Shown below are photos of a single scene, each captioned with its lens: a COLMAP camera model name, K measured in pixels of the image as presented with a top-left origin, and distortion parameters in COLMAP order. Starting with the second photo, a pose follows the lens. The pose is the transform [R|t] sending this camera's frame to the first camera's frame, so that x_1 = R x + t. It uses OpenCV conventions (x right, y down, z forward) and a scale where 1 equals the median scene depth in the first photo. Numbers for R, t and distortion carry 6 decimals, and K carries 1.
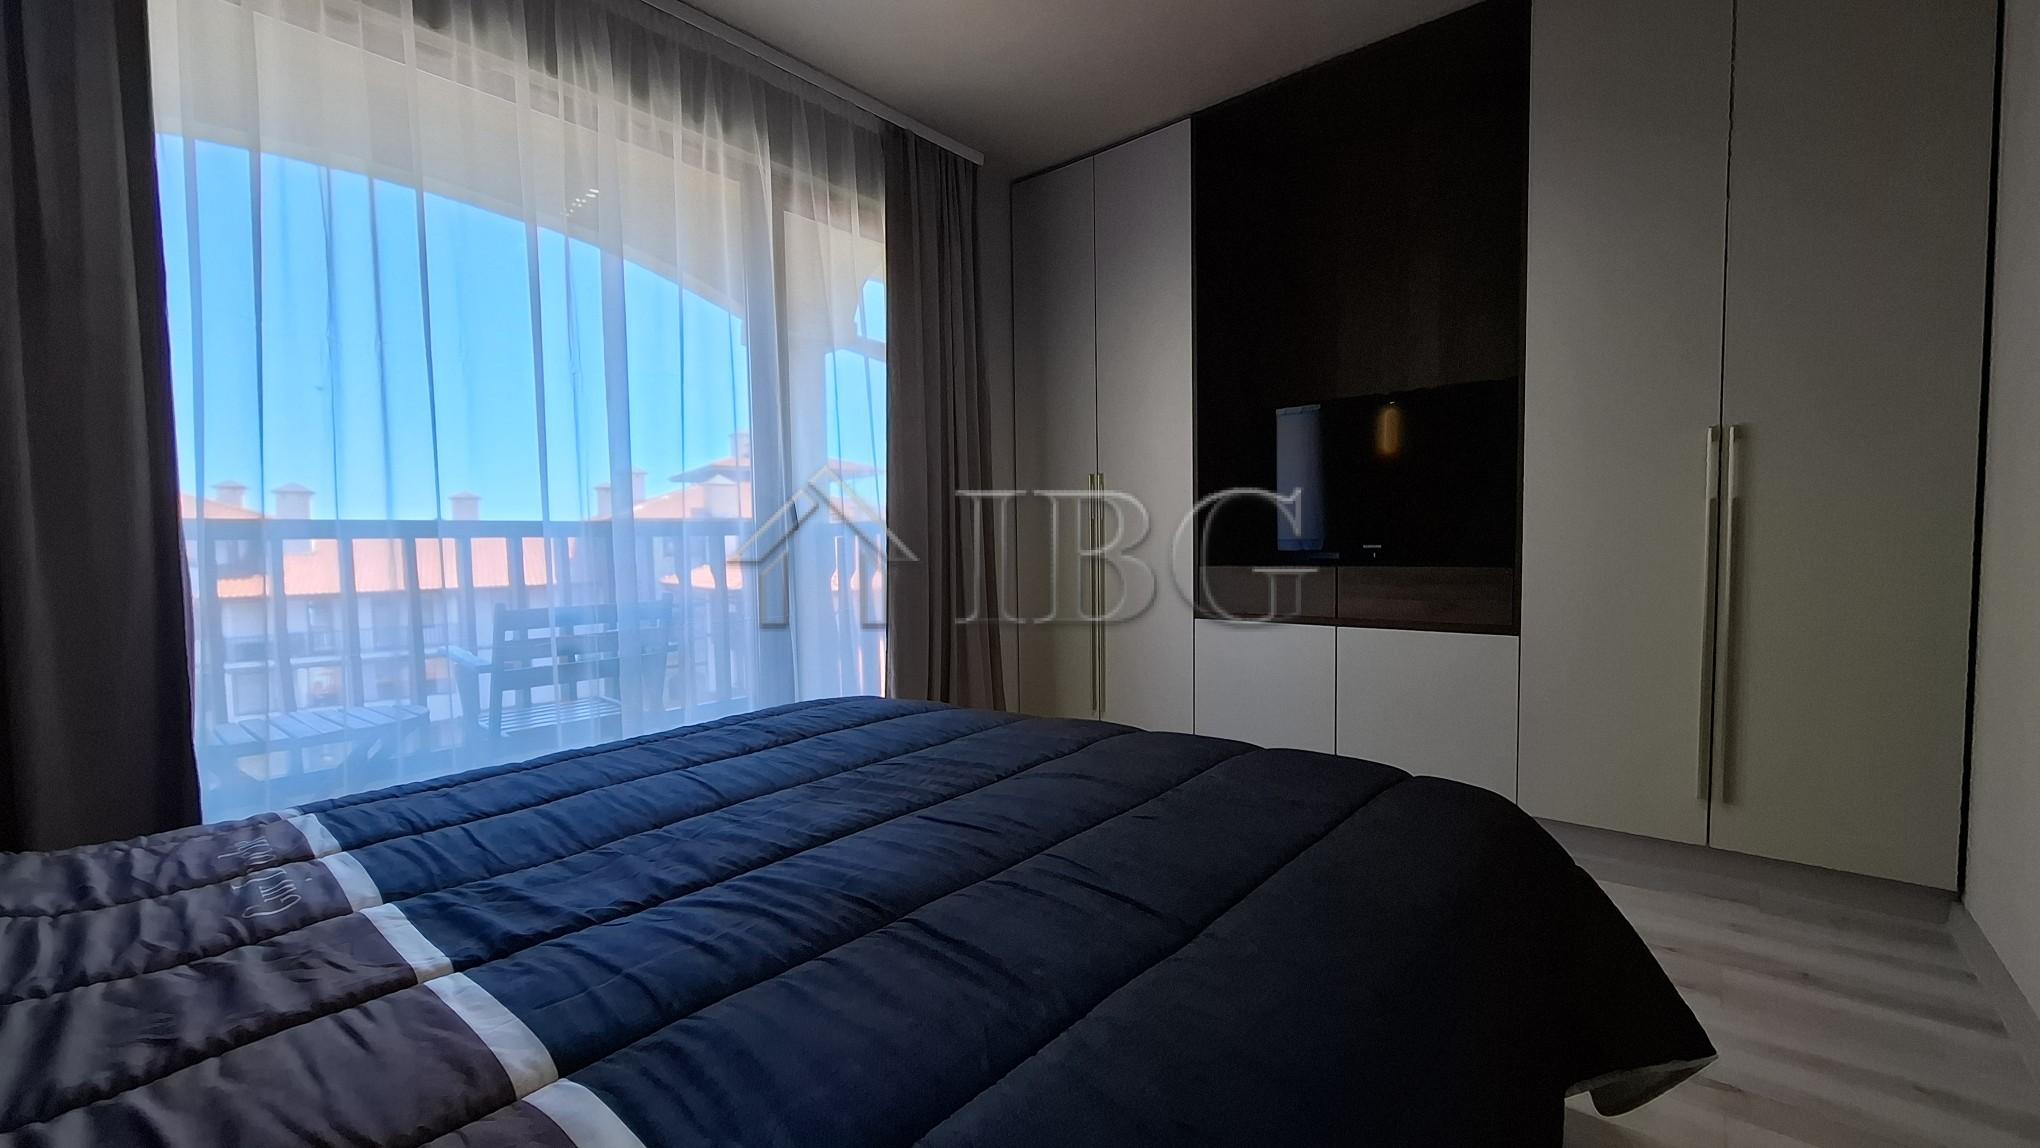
lens RADIAL K [[798.9, 0, 1019.3], [0, 798.9, 580.4], [0, 0, 1]] dist [0.000979, 0.000009]
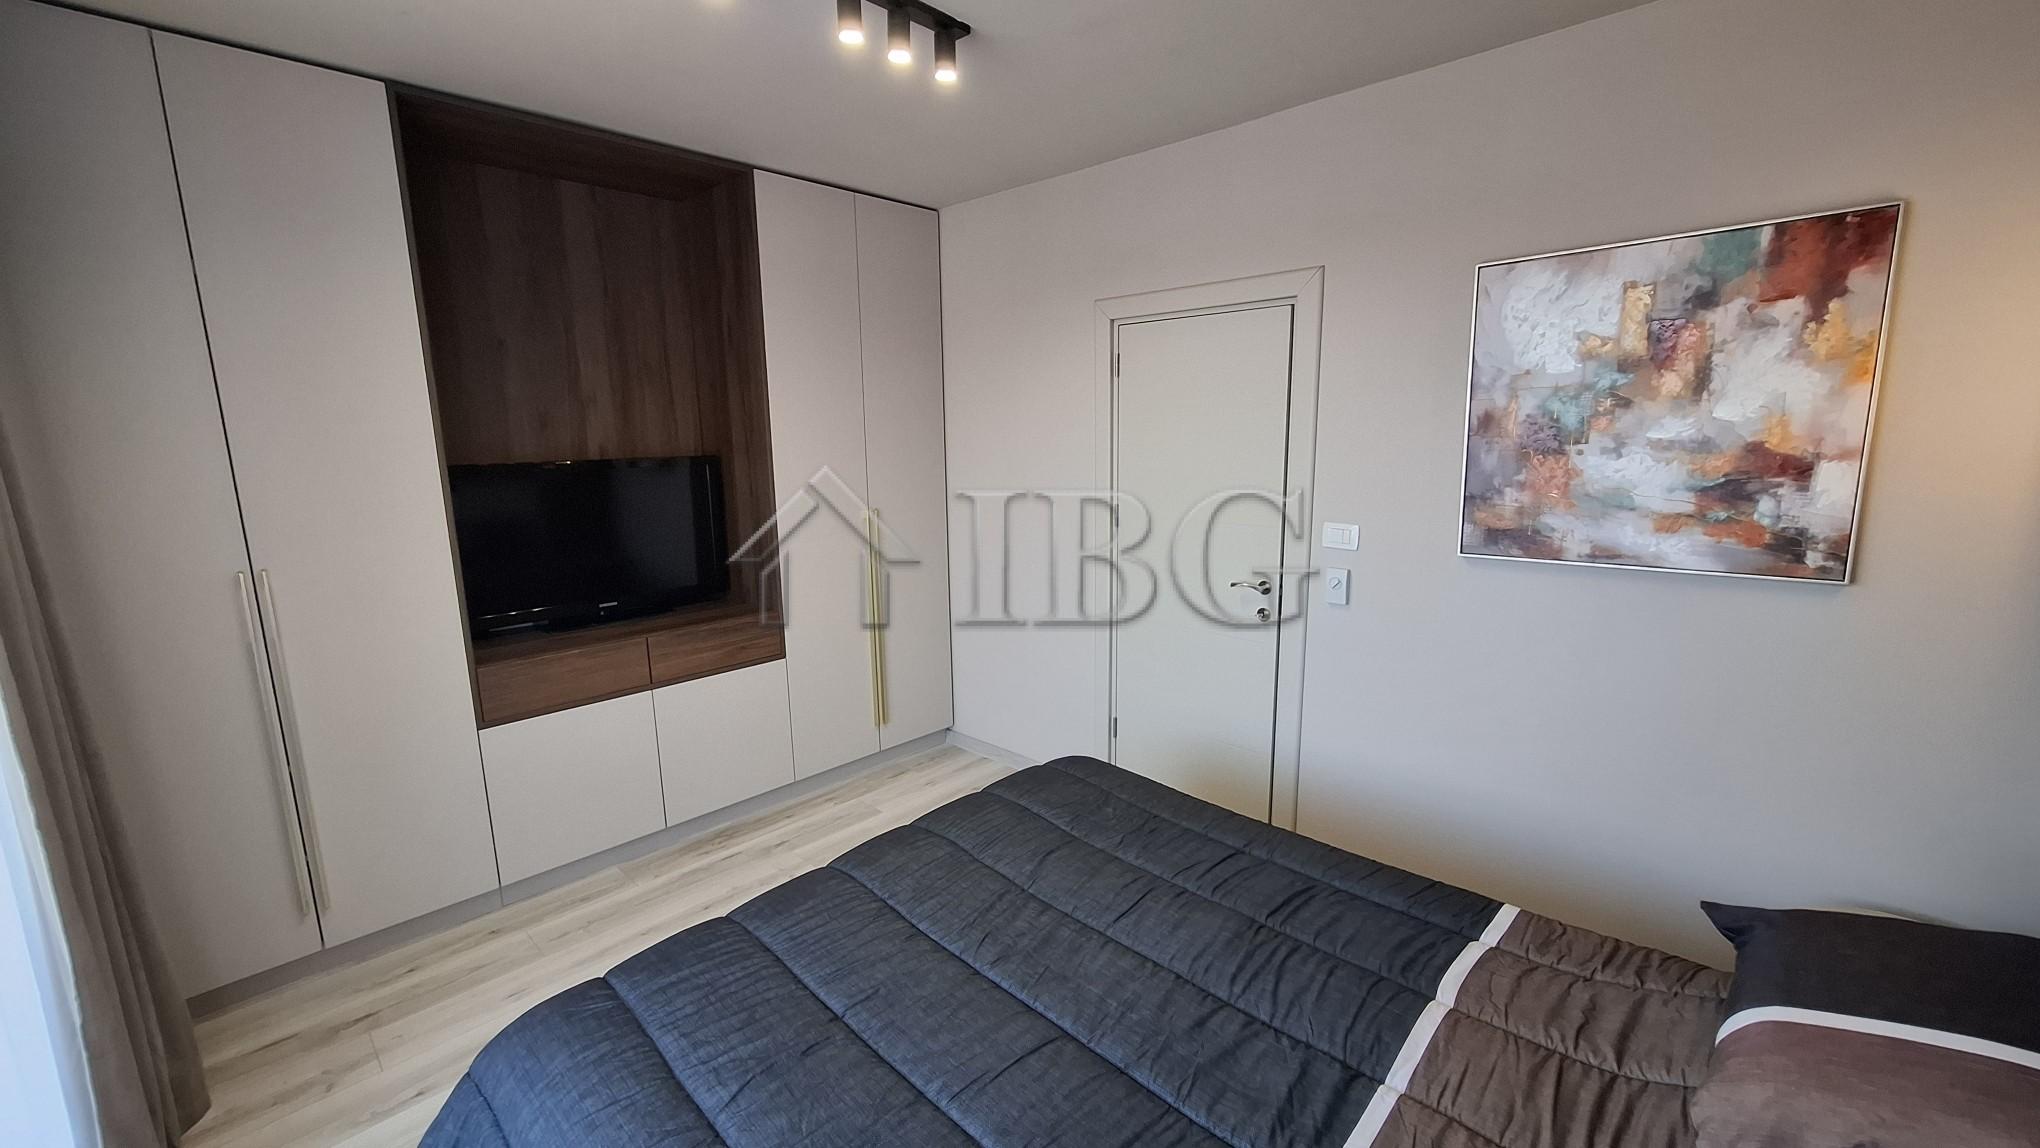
lens RADIAL K [[798.9, 0, 1019.0], [0, 798.9, 573.1], [0, 0, 1]] dist [0.000979, 0.000009]
pose [[0.070317, -0.157376, 0.985032, -1.438626], [0.067578, 0.985959, 0.152700, -0.546893], [-0.995233, 0.055829, 0.079965, 1.015281]]
